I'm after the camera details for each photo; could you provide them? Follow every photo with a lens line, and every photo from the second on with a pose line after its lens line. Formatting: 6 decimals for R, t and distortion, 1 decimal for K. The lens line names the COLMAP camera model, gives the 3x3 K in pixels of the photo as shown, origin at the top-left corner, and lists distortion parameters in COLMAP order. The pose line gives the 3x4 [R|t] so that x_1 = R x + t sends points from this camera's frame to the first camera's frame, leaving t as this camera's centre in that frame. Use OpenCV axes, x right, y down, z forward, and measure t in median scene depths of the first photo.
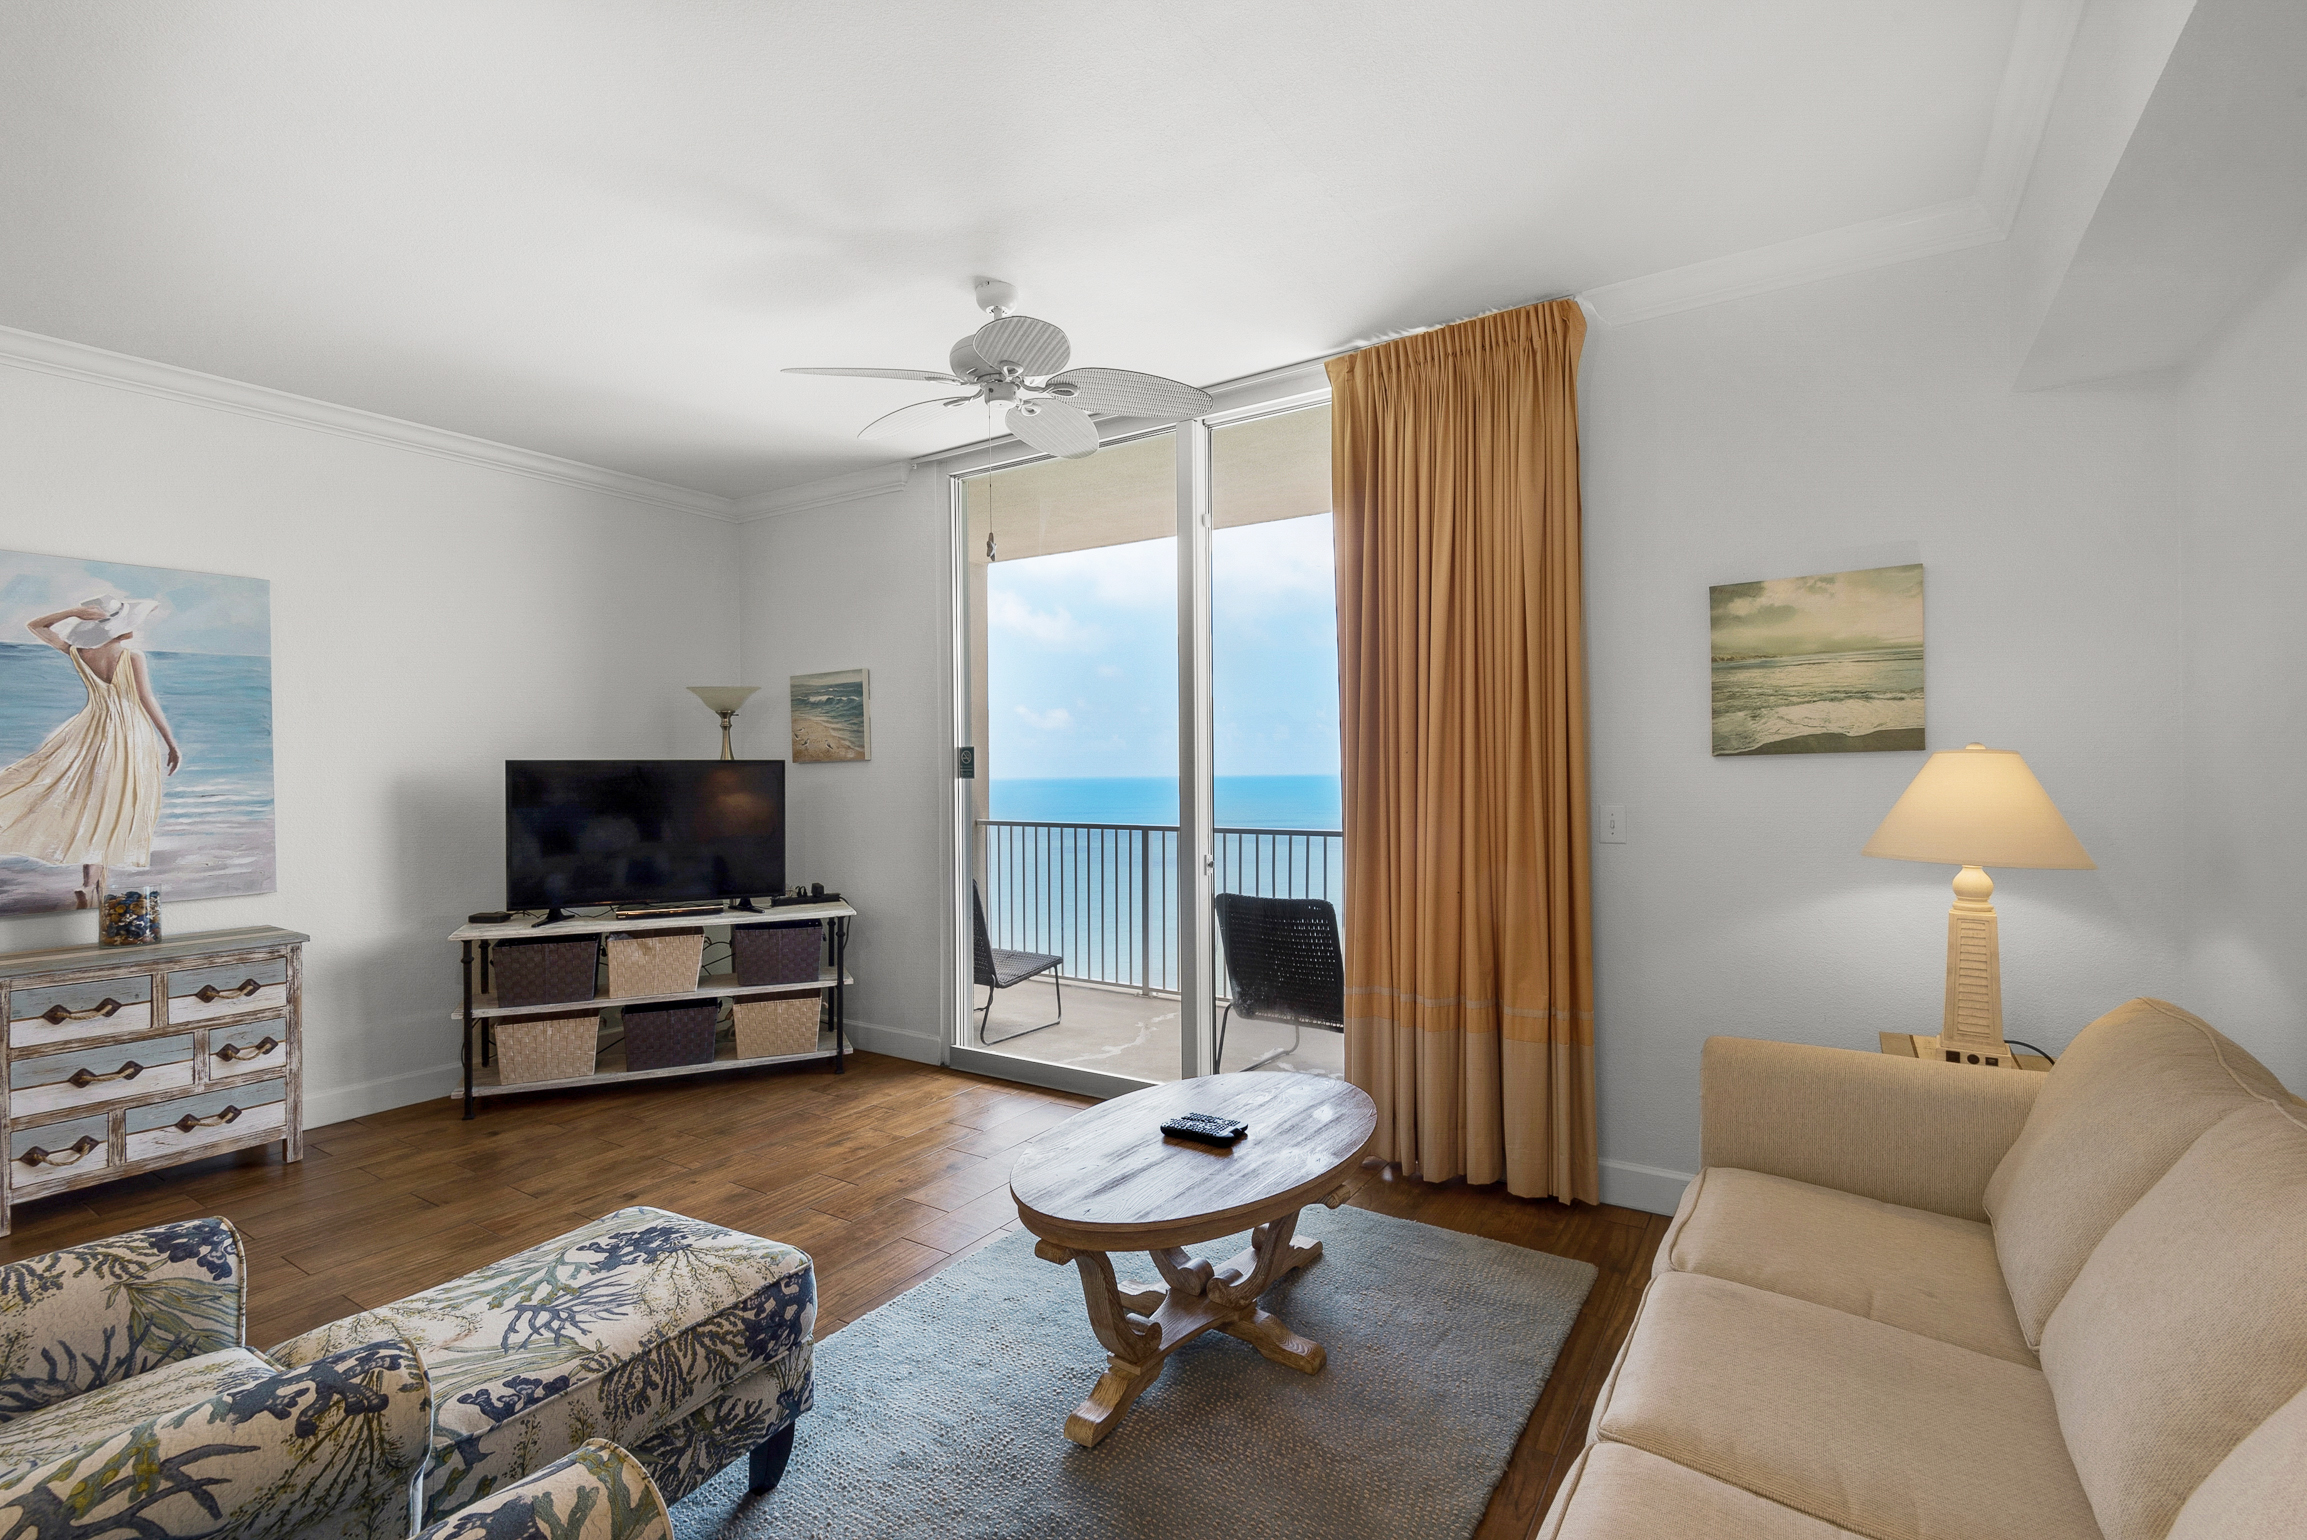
lens RADIAL K [[1031.2, 0, 1153.5], [0, 1031.2, 770.0], [0, 0, 1]] dist [0.049150, -0.038398]
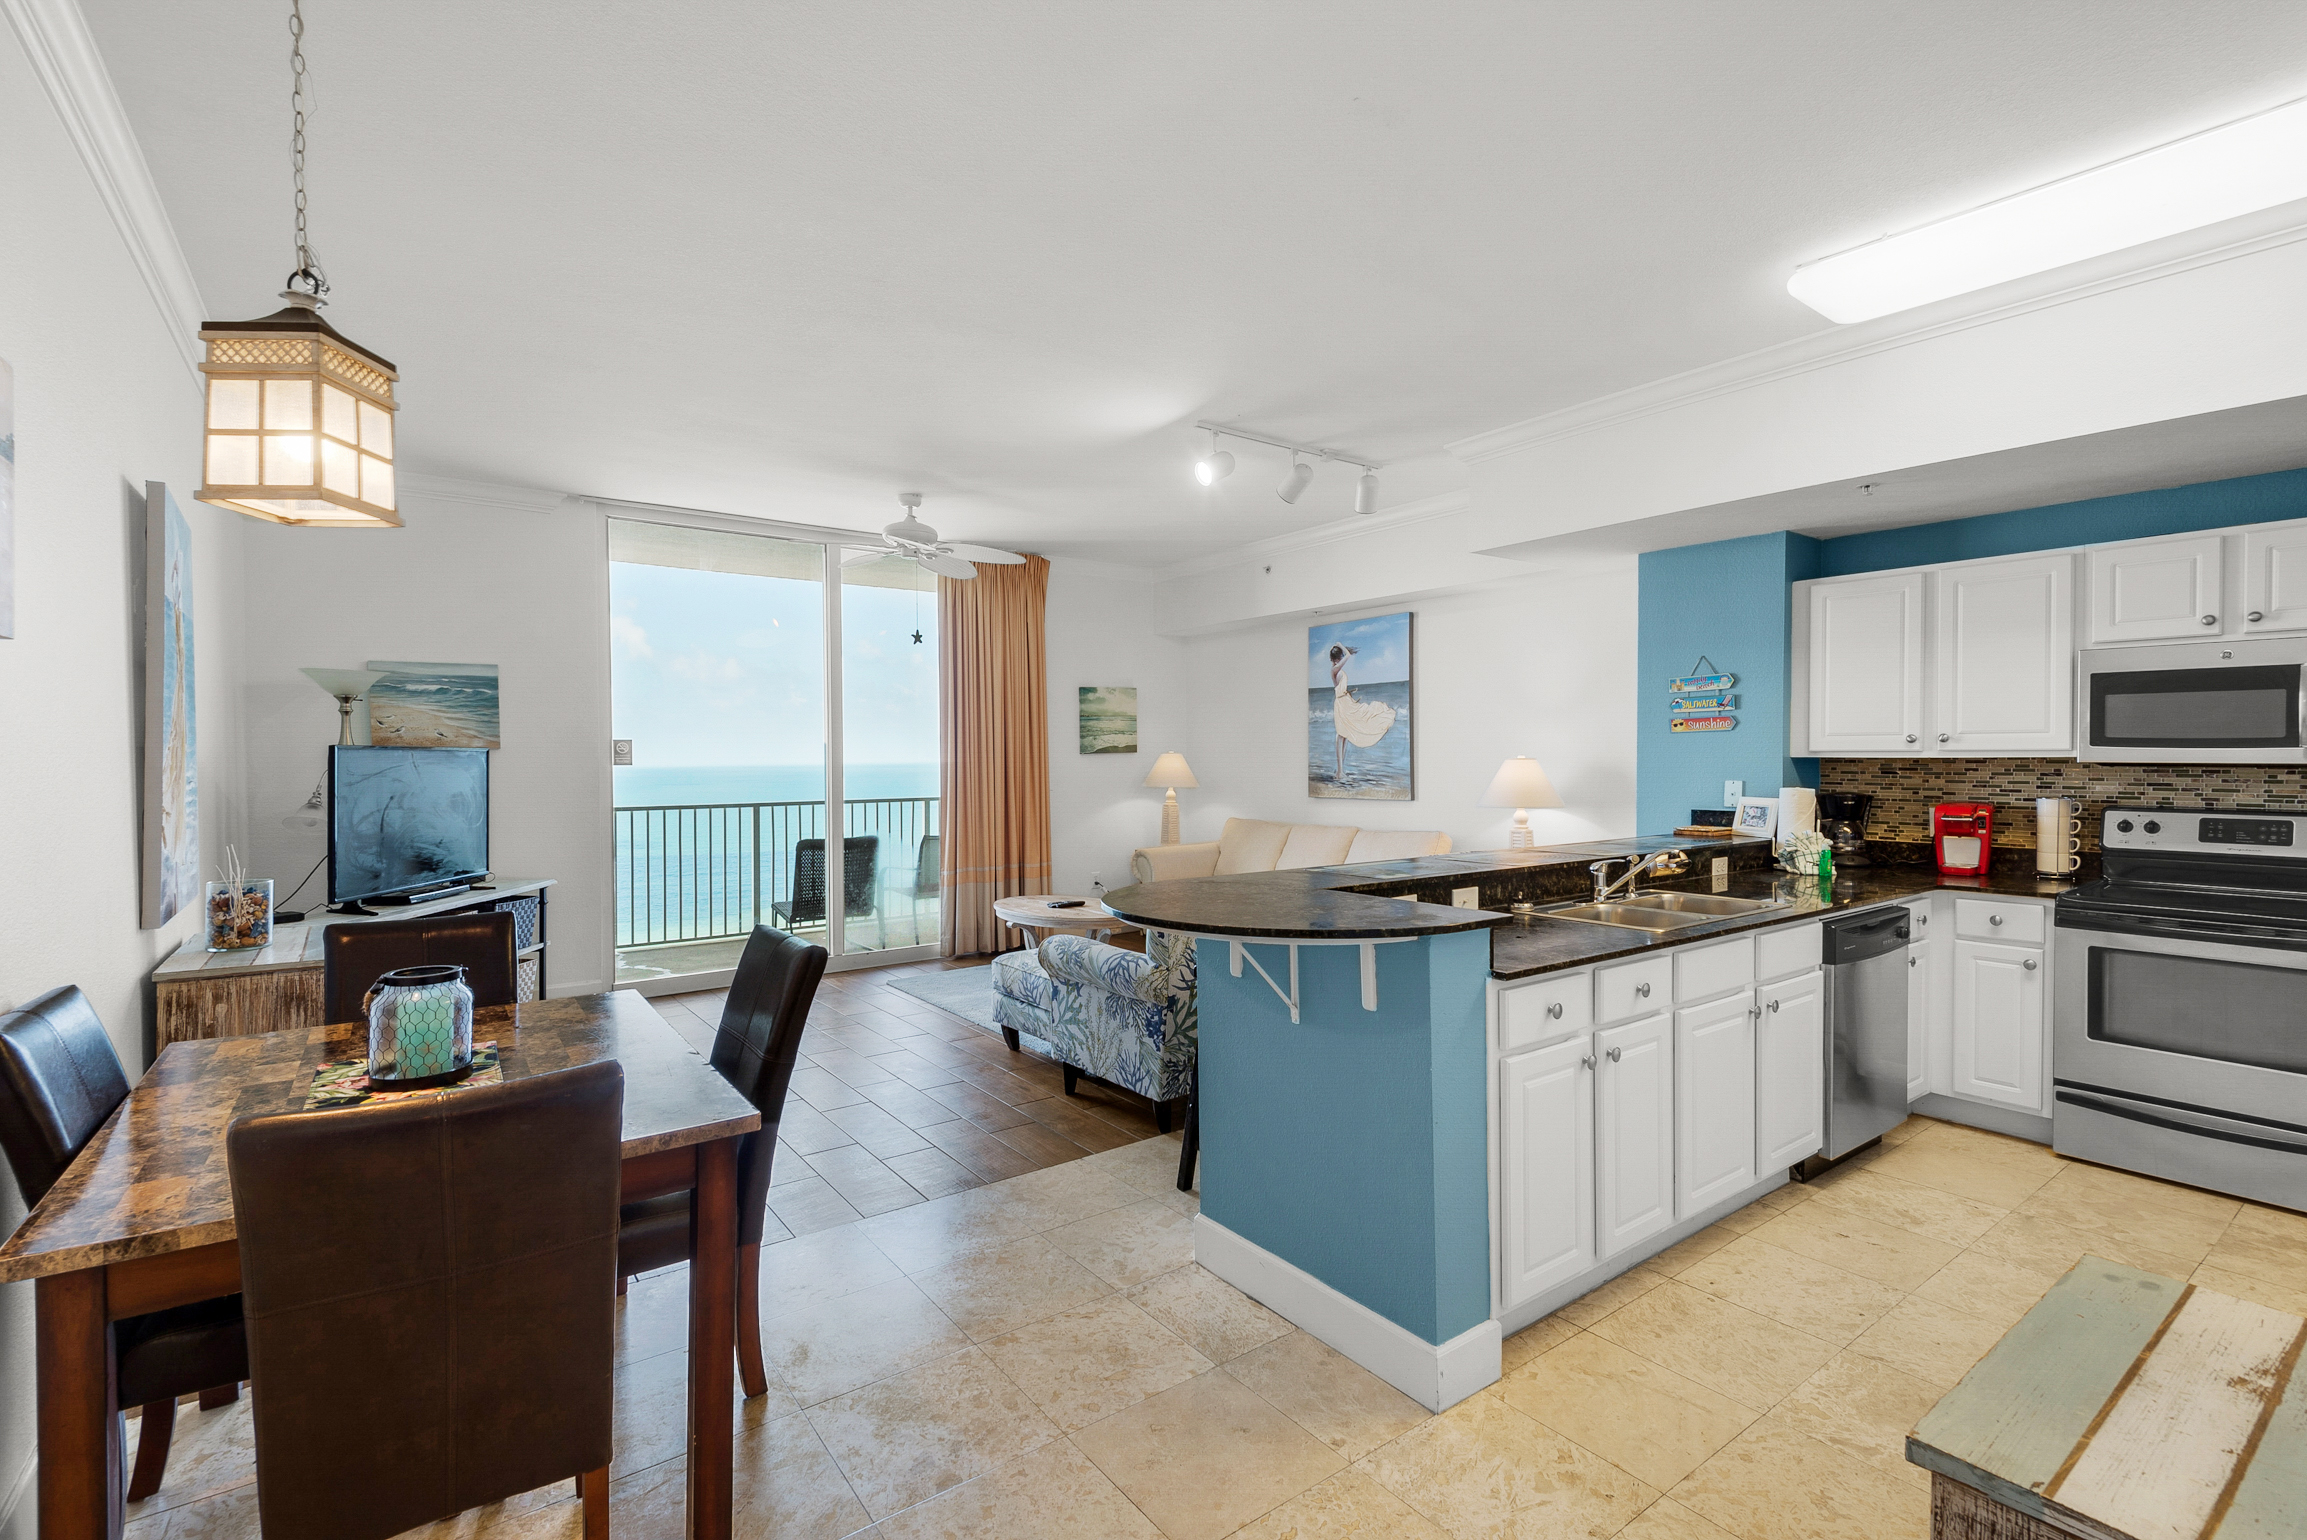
lens RADIAL K [[1031.2, 0, 1153.5], [0, 1031.2, 770.0], [0, 0, 1]] dist [0.049150, -0.038398]
pose [[0.349241, -0.005108, 0.937019, -1.743742], [0.002843, 0.999986, 0.004392, 0.015718], [-0.937029, 0.001130, 0.349251, -0.040262]]
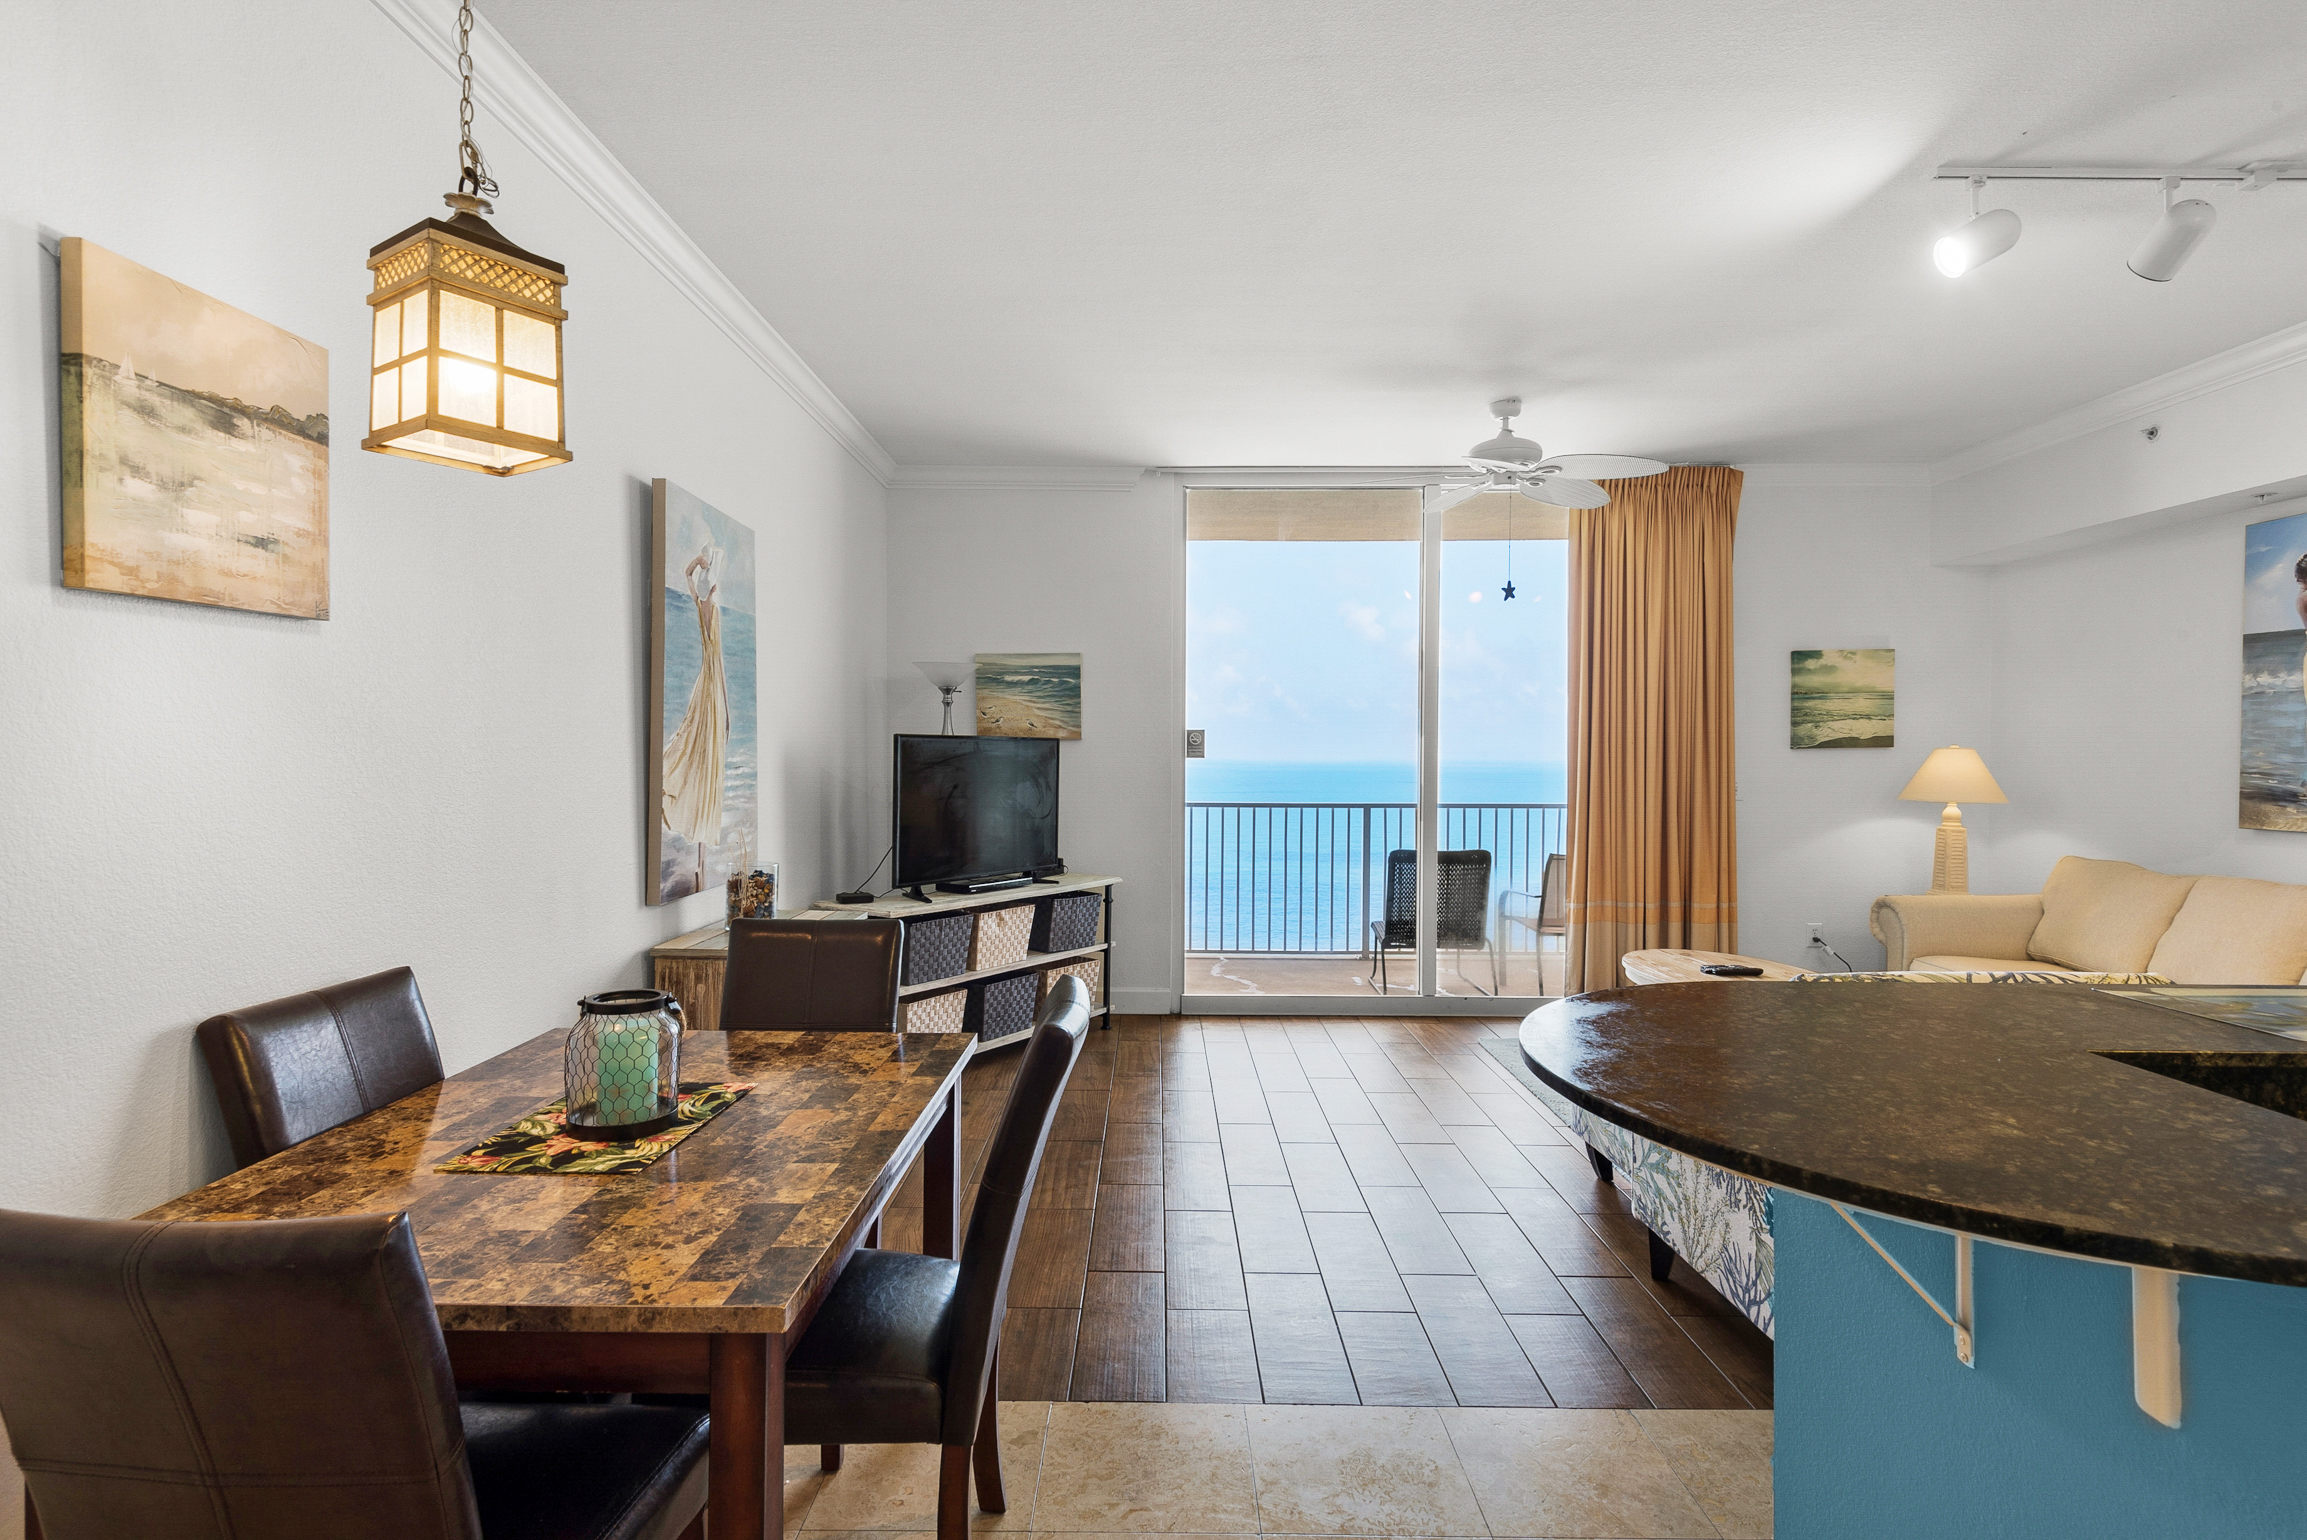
lens RADIAL K [[1146.1, 0, 1153.5], [0, 1146.1, 770.0], [0, 0, 1]] dist [0.040383, -0.030373]
pose [[0.839767, 0.004185, 0.542931, -1.394426], [-0.011376, 0.999886, 0.009888, 0.015518], [-0.542828, -0.014480, 0.839719, -0.039692]]
